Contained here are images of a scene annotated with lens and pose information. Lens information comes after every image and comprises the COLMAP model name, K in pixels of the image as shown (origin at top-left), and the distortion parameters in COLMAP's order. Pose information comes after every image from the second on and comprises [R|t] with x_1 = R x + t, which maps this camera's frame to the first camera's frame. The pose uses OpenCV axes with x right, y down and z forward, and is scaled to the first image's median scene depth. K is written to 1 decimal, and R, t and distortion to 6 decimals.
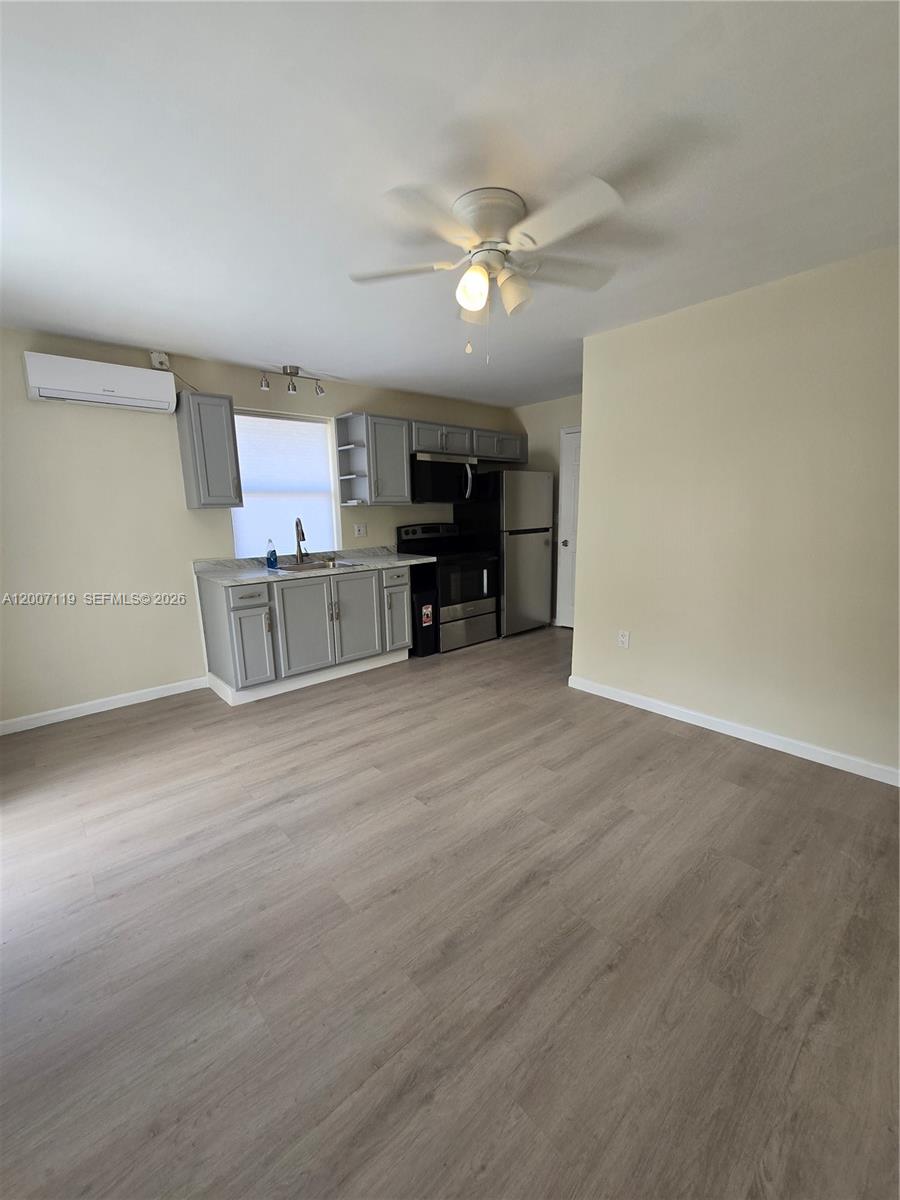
lens RADIAL K [[489.7, 0, 456.5], [0, 489.7, 607.3], [0, 0, 1]] dist [-0.012764, 0.005375]
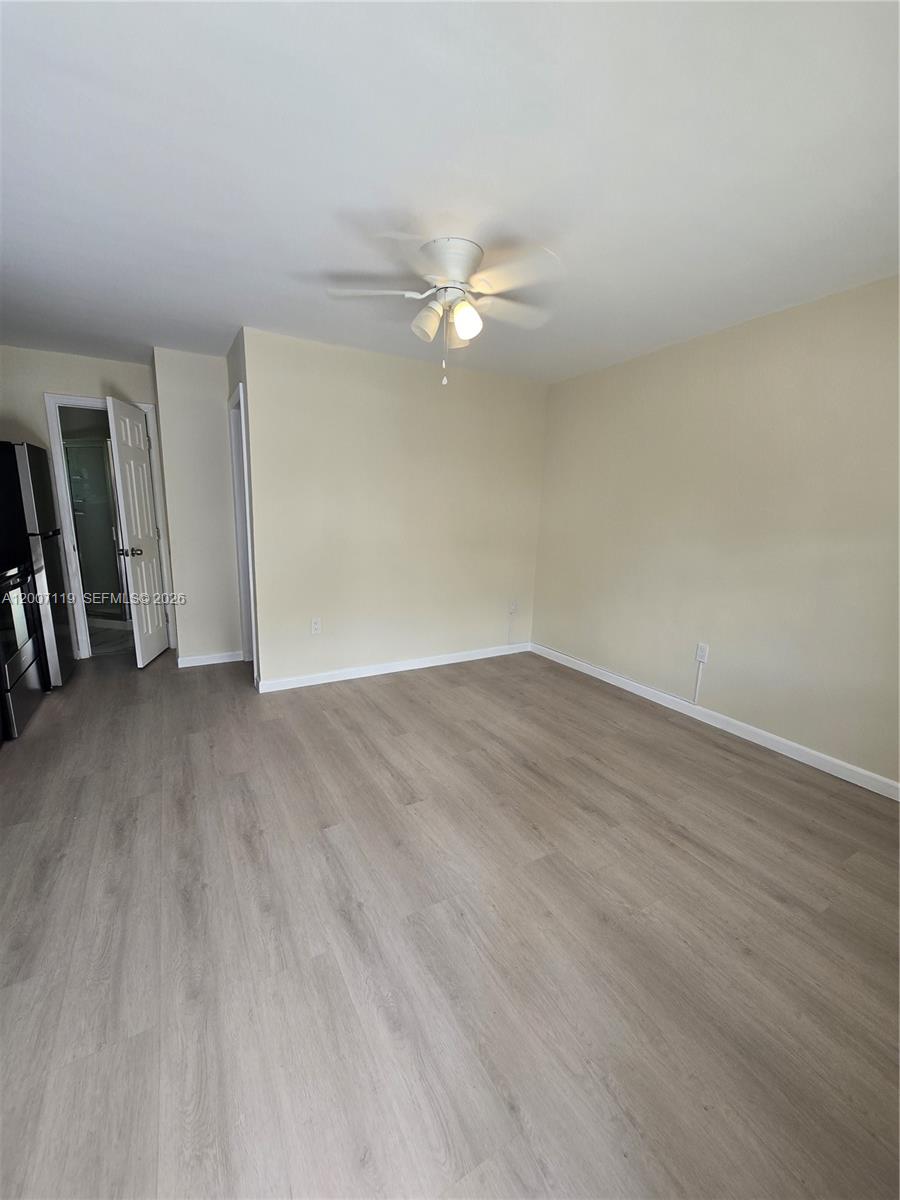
lens RADIAL K [[489.7, 0, 456.5], [0, 489.7, 607.3], [0, 0, 1]] dist [-0.012764, 0.005375]
pose [[0.203168, -0.171726, 0.963967, -0.904893], [0.172476, 0.975382, 0.137408, -0.102109], [-0.963833, 0.138345, 0.227785, 0.622526]]
